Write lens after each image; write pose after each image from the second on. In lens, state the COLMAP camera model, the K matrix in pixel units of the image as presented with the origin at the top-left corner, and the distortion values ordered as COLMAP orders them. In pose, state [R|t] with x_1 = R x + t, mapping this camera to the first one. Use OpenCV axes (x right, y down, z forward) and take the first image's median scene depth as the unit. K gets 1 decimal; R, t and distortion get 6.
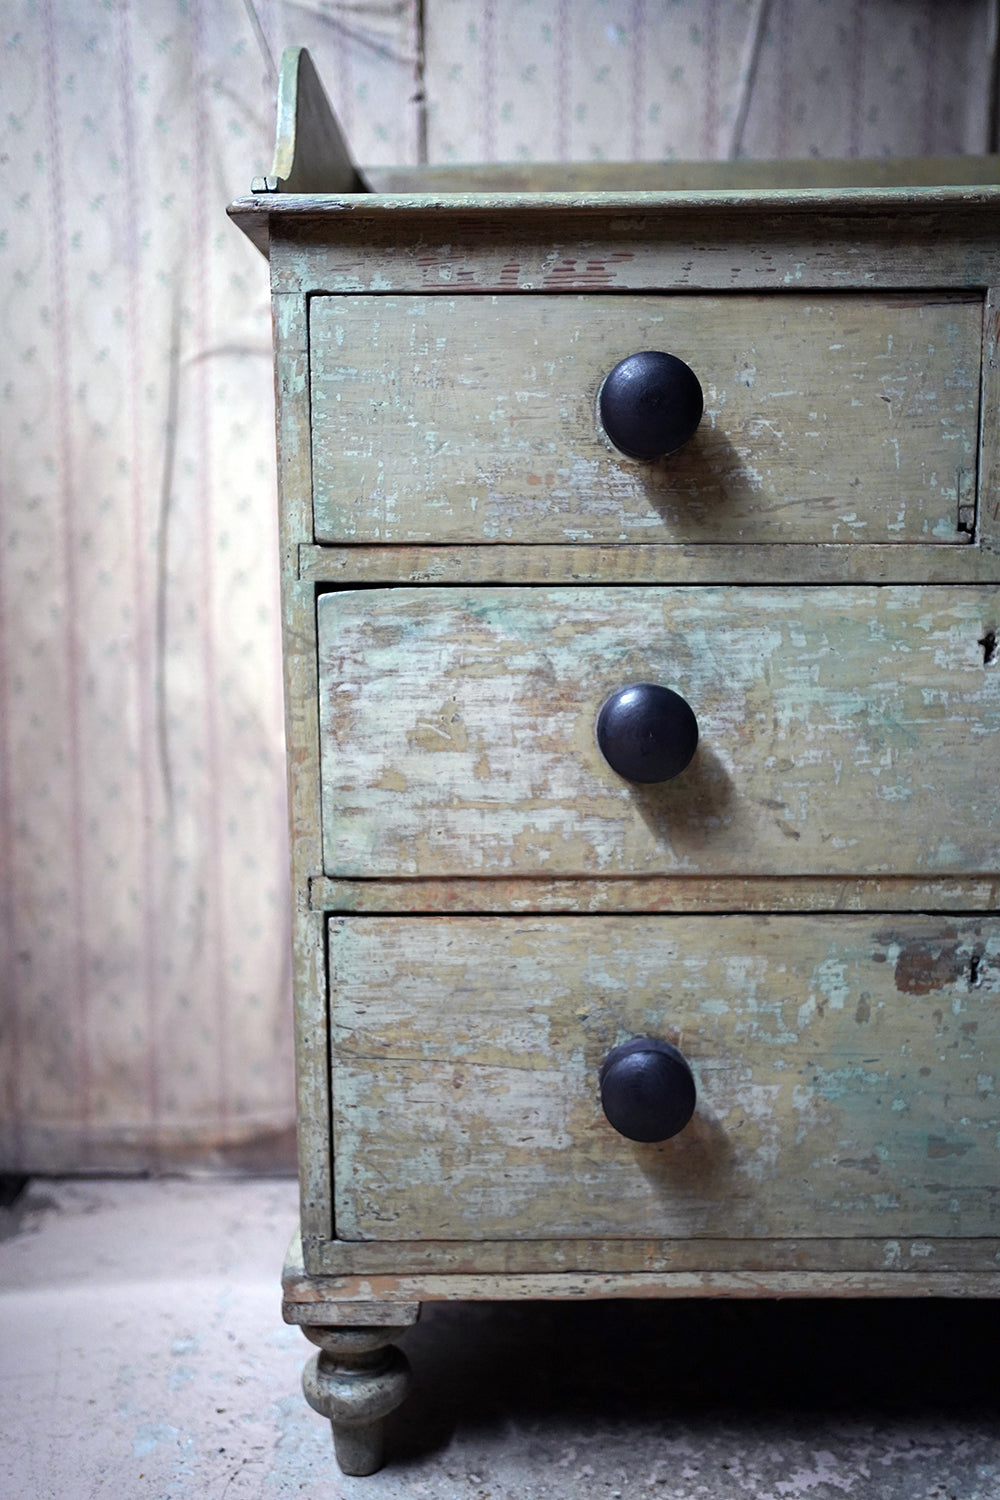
lens RADIAL K [[1771.2, 0, 506.6], [0, 1771.2, 808.1], [0, 0, 1]] dist [-0.042043, 0.214674]
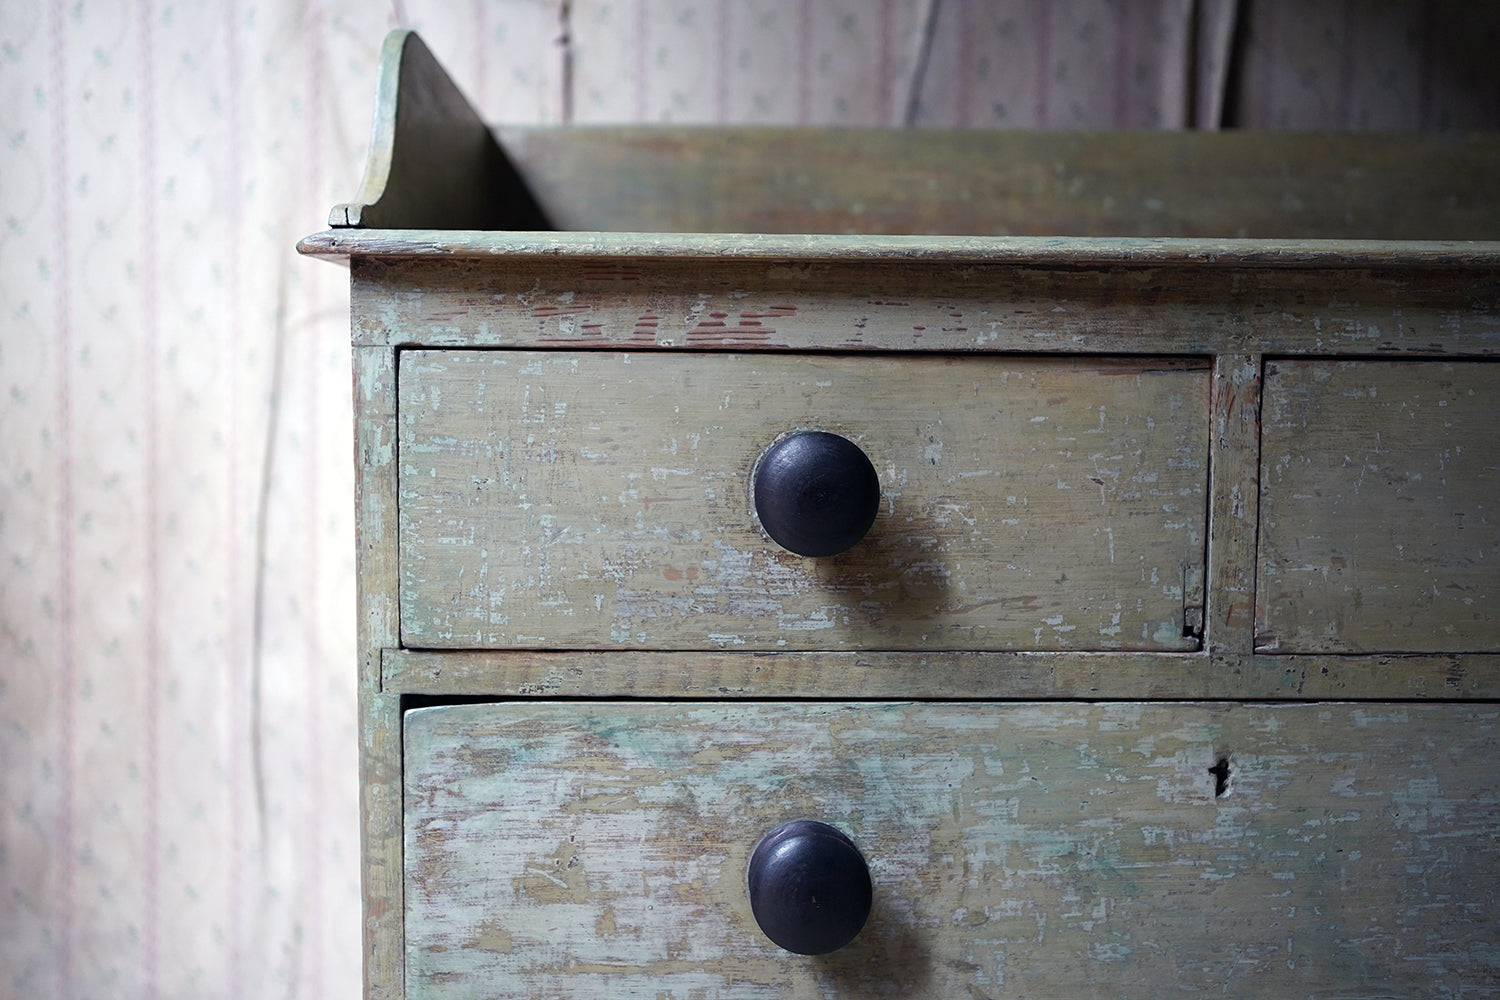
lens RADIAL K [[1757.8, 0, 791.6], [0, 1757.8, 492.9], [0, 0, 1]] dist [-0.032724, 0.268153]
pose [[0.997939, 0.009932, 0.063402, 0.017739], [-0.005105, 0.997106, -0.075852, -0.156960], [-0.063972, 0.075372, 0.995101, 0.179983]]
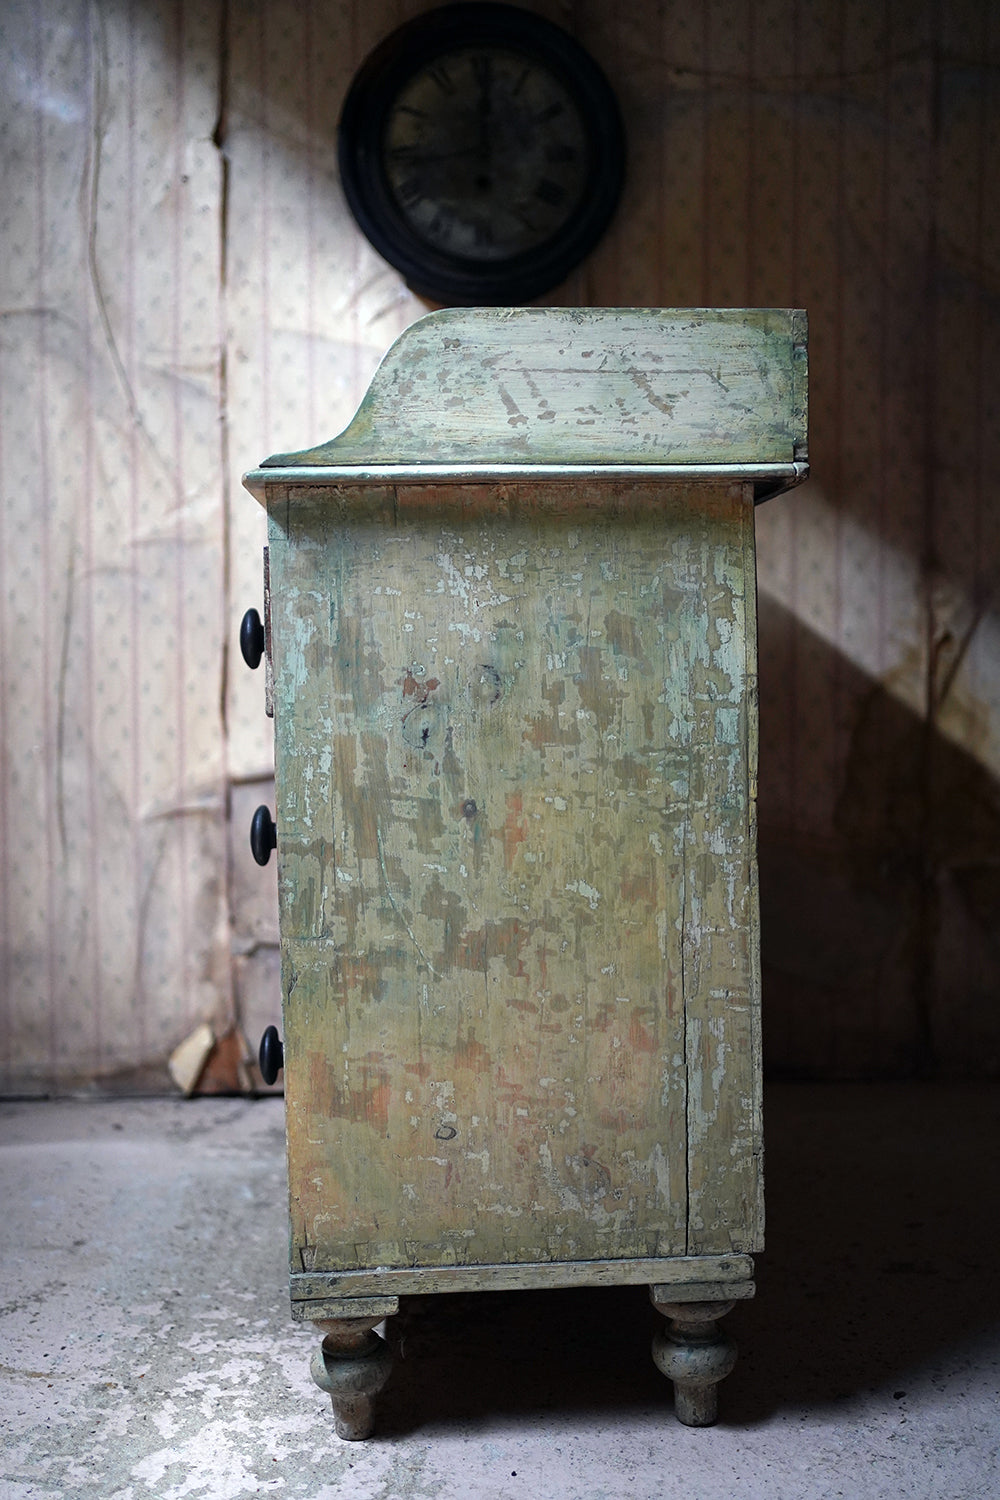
lens RADIAL K [[1550.1, 0, 503.1], [0, 1550.1, 750.2], [0, 0, 1]] dist [-0.025369, 0.149498]
pose [[0.999374, -0.005909, 0.034889, 0.235631], [0.009117, 0.995669, -0.092526, 0.057562], [-0.034191, 0.092786, 0.995099, -0.607641]]
